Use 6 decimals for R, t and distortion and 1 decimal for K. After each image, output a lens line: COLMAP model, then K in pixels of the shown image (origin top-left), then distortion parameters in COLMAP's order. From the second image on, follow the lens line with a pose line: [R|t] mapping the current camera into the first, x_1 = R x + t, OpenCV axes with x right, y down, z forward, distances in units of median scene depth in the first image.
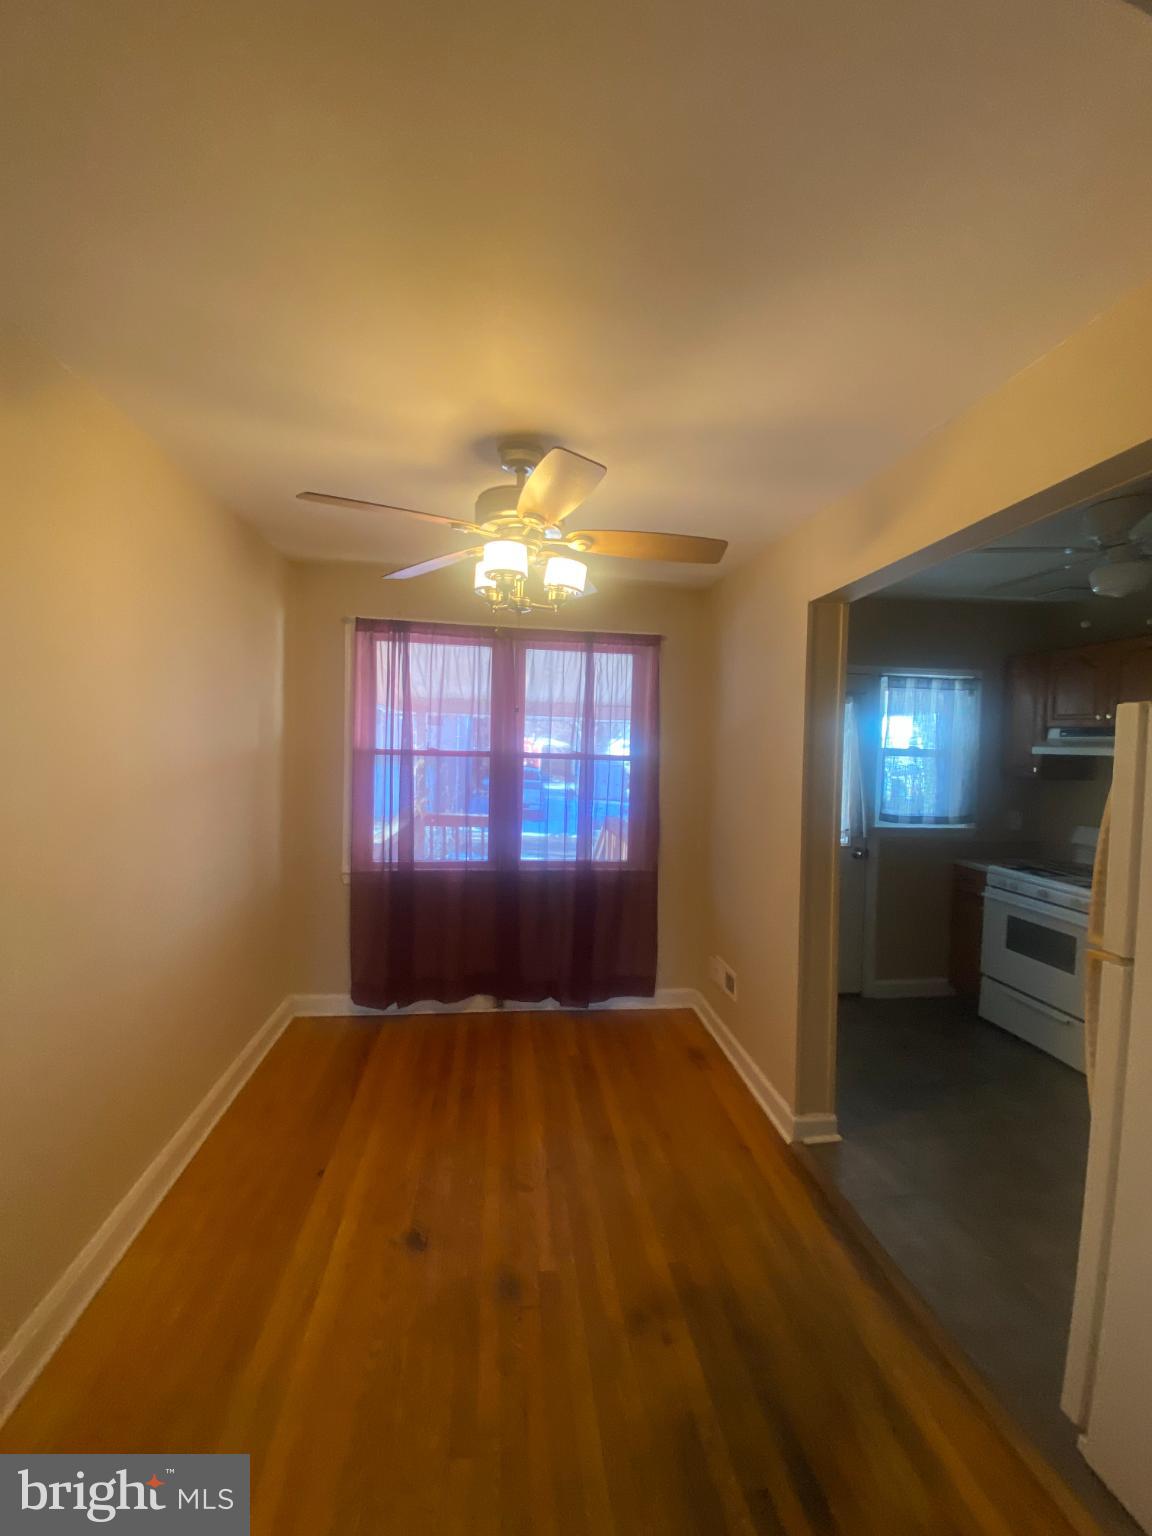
lens RADIAL K [[619.2, 0, 576.0], [0, 619.2, 768.0], [0, 0, 1]] dist [0.013971, -0.018108]
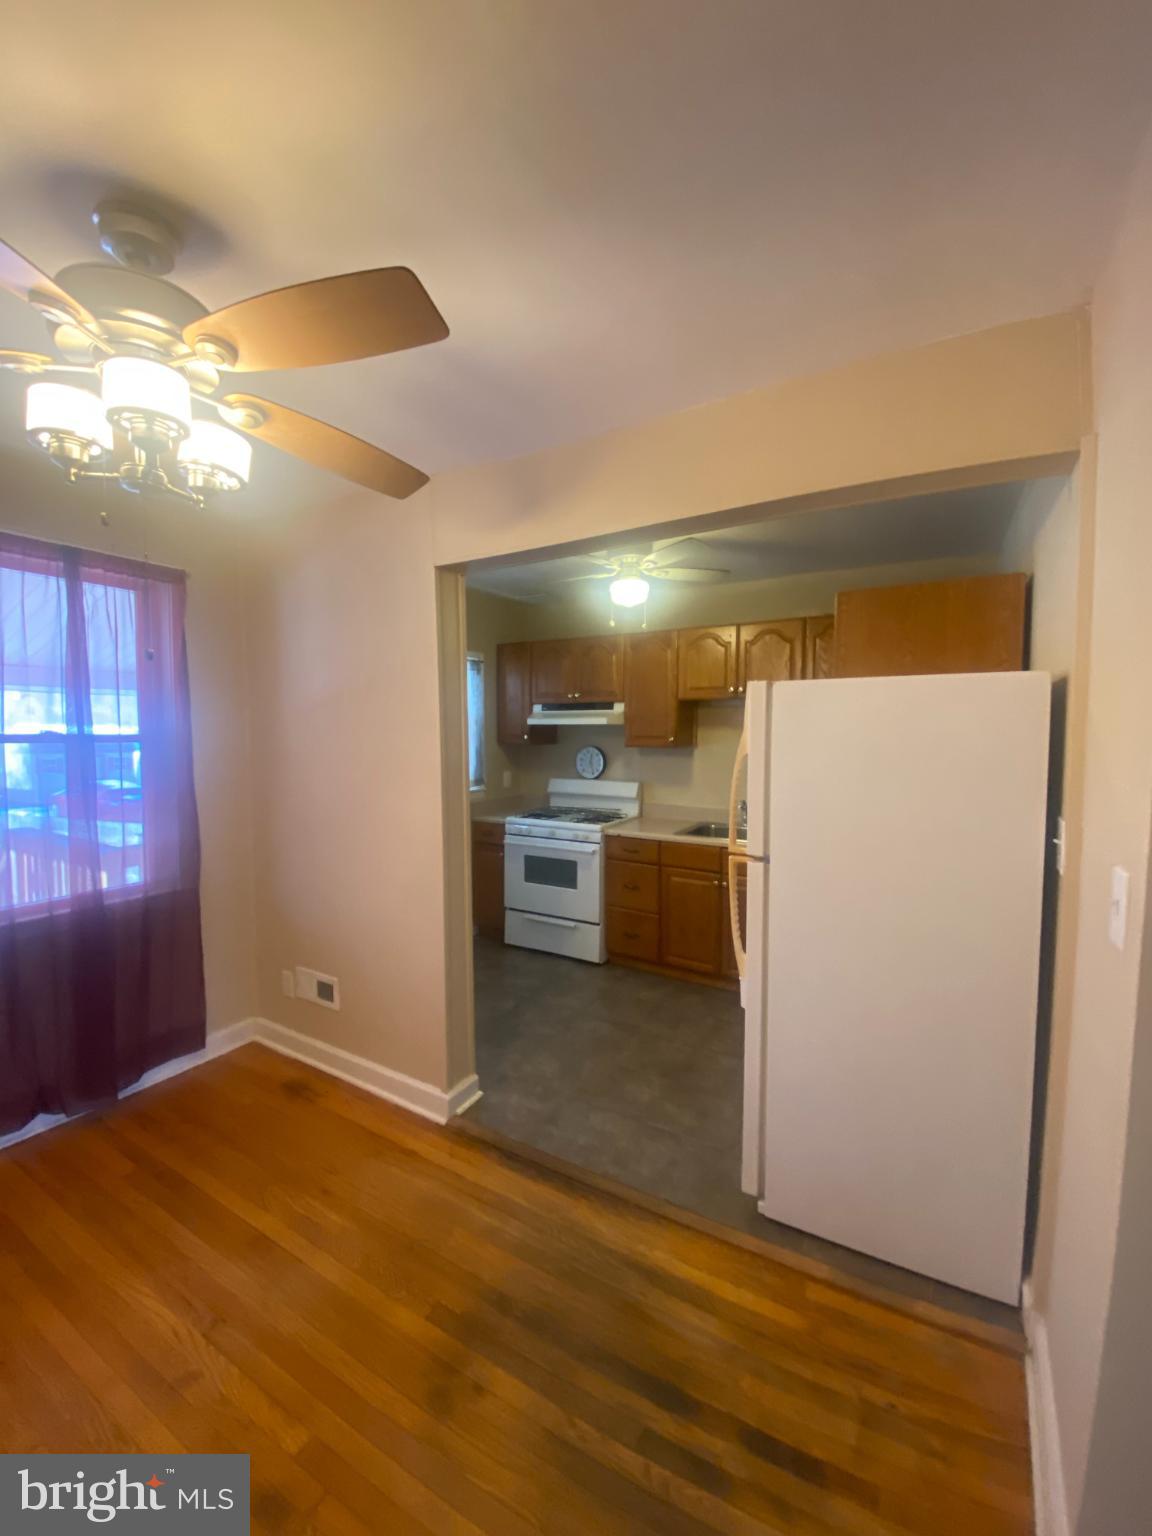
lens RADIAL K [[613.1, 0, 576.0], [0, 613.1, 768.0], [0, 0, 1]] dist [0.013056, -0.022747]
pose [[0.596126, -0.072687, 0.799594, -0.204713], [0.043699, 0.997355, 0.058085, -0.001717], [-0.801701, 0.000316, 0.597725, 0.192591]]
